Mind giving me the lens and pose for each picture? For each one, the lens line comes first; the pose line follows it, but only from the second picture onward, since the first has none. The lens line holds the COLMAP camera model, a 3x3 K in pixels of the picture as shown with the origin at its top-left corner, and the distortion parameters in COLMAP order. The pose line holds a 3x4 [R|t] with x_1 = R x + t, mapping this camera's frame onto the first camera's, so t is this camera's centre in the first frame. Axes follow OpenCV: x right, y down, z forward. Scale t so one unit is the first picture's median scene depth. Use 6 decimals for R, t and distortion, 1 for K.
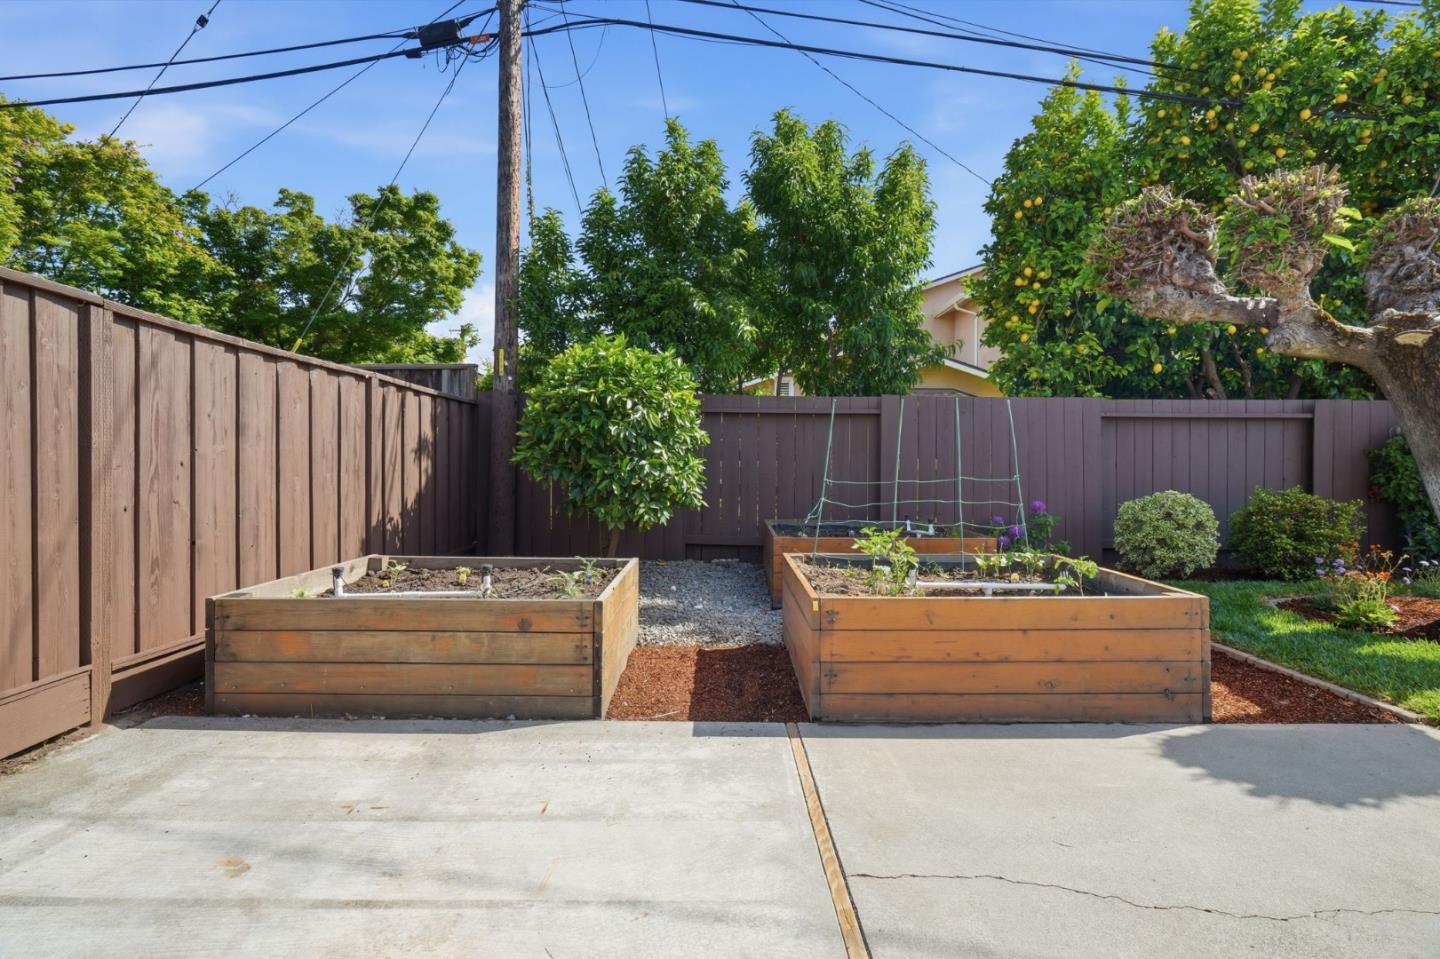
lens RADIAL K [[659.7, 0, 710.6], [0, 659.7, 462.1], [0, 0, 1]] dist [-0.002450, 0.001058]
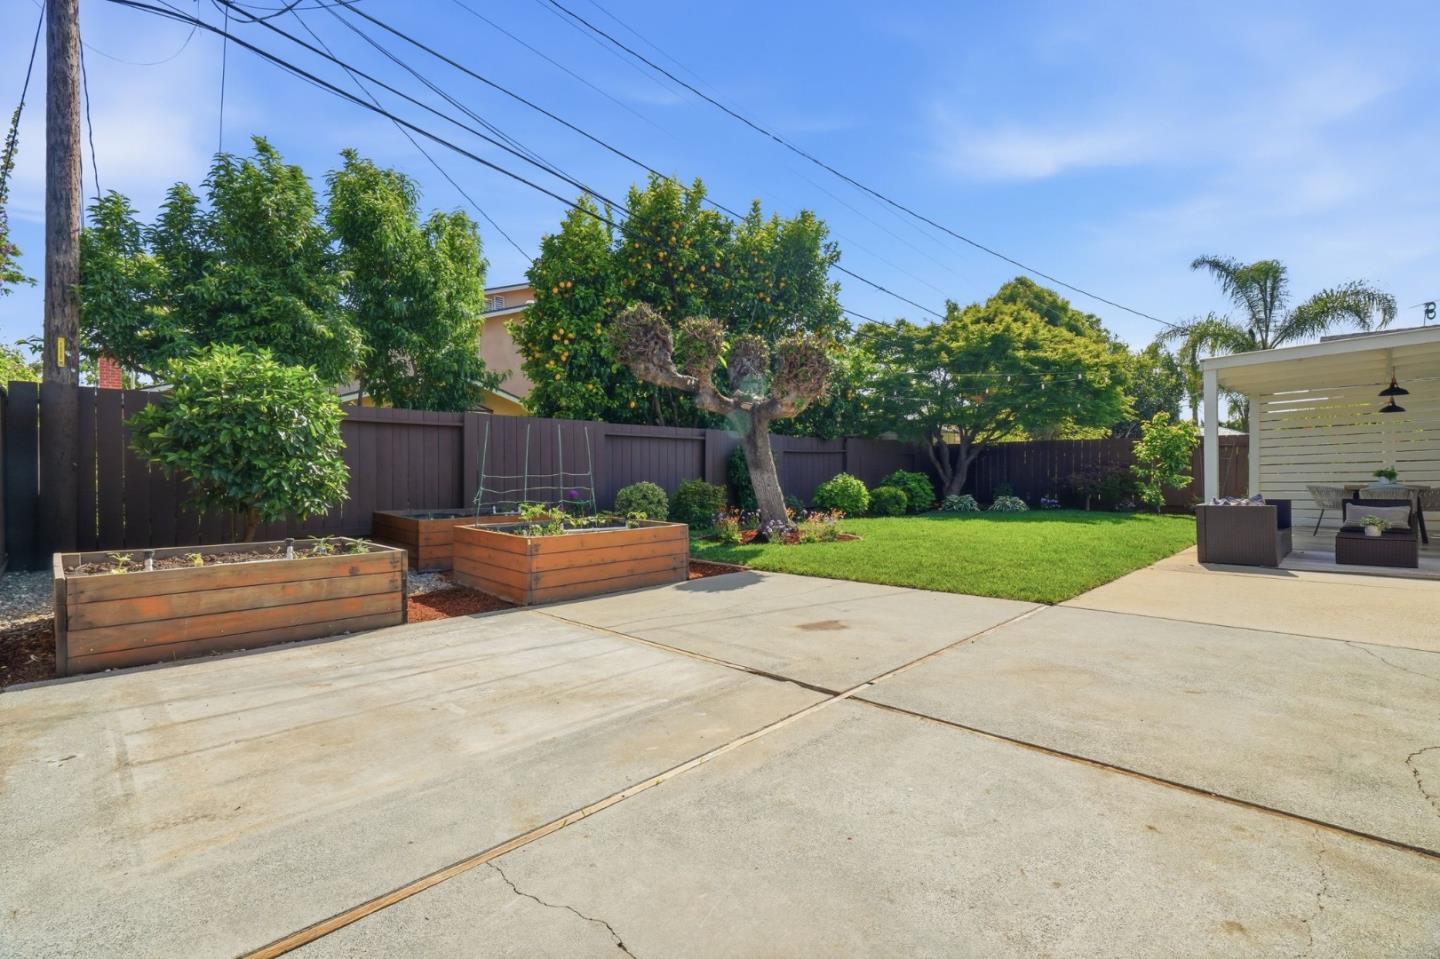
lens RADIAL K [[675.5, 0, 714.9], [0, 675.5, 467.2], [0, 0, 1]] dist [0.001508, 0.000924]
pose [[0.705807, -0.000915, 0.708404, -0.435176], [-0.001526, 0.999995, 0.002812, 0.002449], [-0.708403, -0.003065, 0.705802, -0.369060]]
